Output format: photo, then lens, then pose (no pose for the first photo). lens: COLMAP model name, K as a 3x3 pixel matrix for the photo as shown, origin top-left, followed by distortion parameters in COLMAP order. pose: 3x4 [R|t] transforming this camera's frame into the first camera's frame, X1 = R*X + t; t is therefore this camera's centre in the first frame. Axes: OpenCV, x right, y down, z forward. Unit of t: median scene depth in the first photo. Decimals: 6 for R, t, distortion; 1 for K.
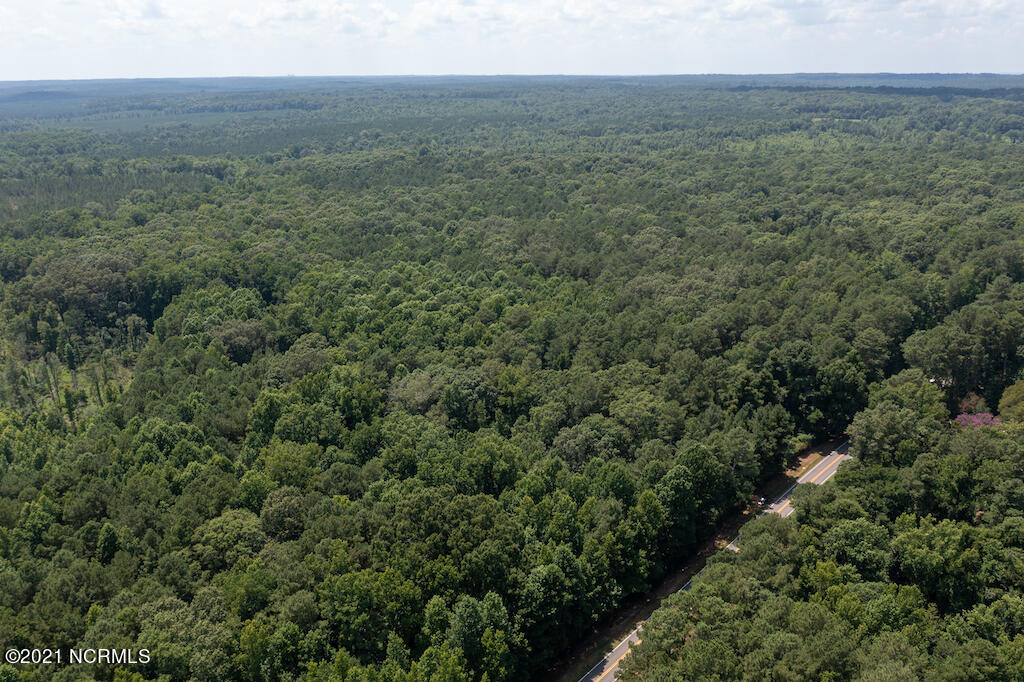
lens RADIAL K [[809.7, 0, 509.5], [0, 809.7, 344.1], [0, 0, 1]] dist [-0.023272, 0.009943]
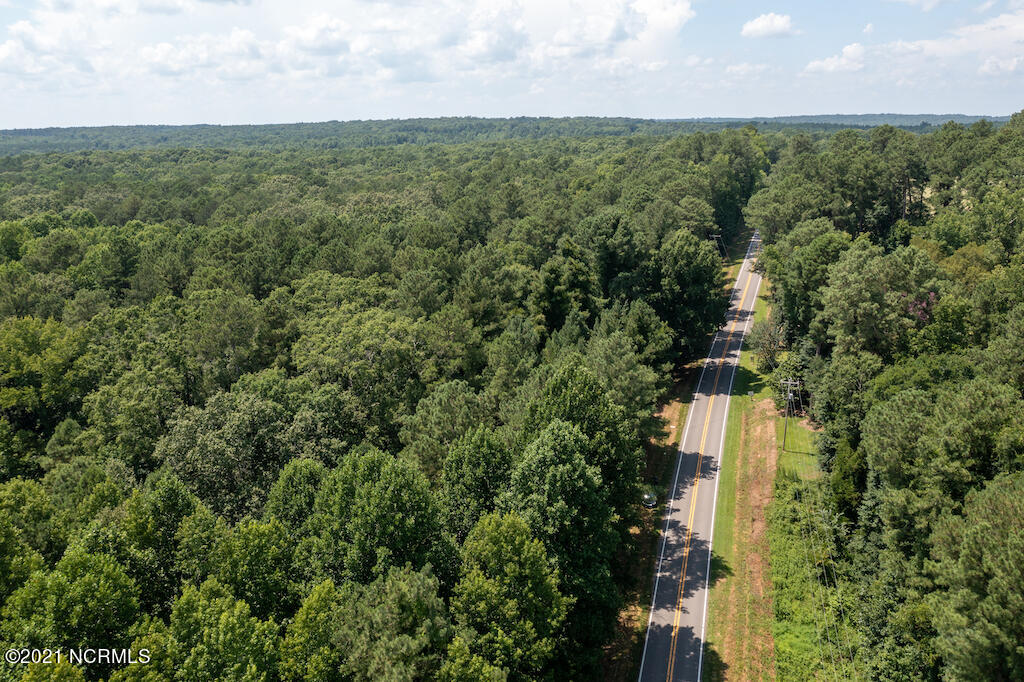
lens RADIAL K [[809.7, 0, 516.0], [0, 809.7, 334.4], [0, 0, 1]] dist [-0.023272, 0.009943]
pose [[0.880073, -0.117302, 0.460122, 0.028702], [0.154212, 0.987088, -0.043315, 0.084804], [-0.449099, 0.109076, 0.886799, 0.476695]]
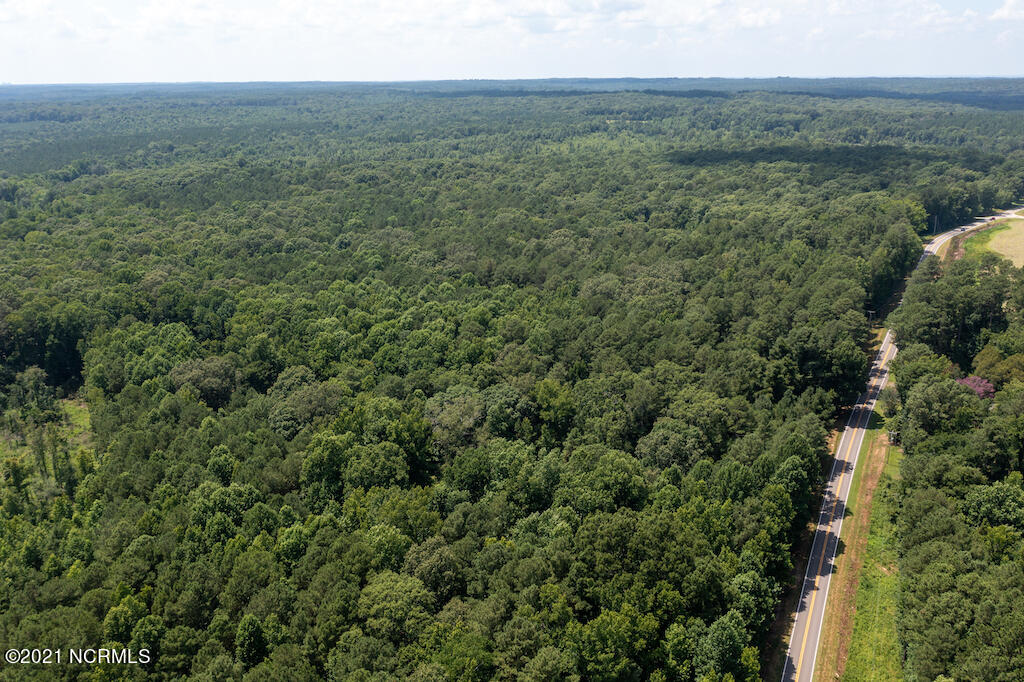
lens RADIAL K [[809.7, 0, 510.0], [0, 809.7, 338.1], [0, 0, 1]] dist [-0.023272, 0.009943]
pose [[0.957425, -0.089972, 0.274303, -0.275534], [0.093640, 0.995606, -0.000280, -0.023370], [-0.273072, 0.025953, 0.961643, 0.069800]]
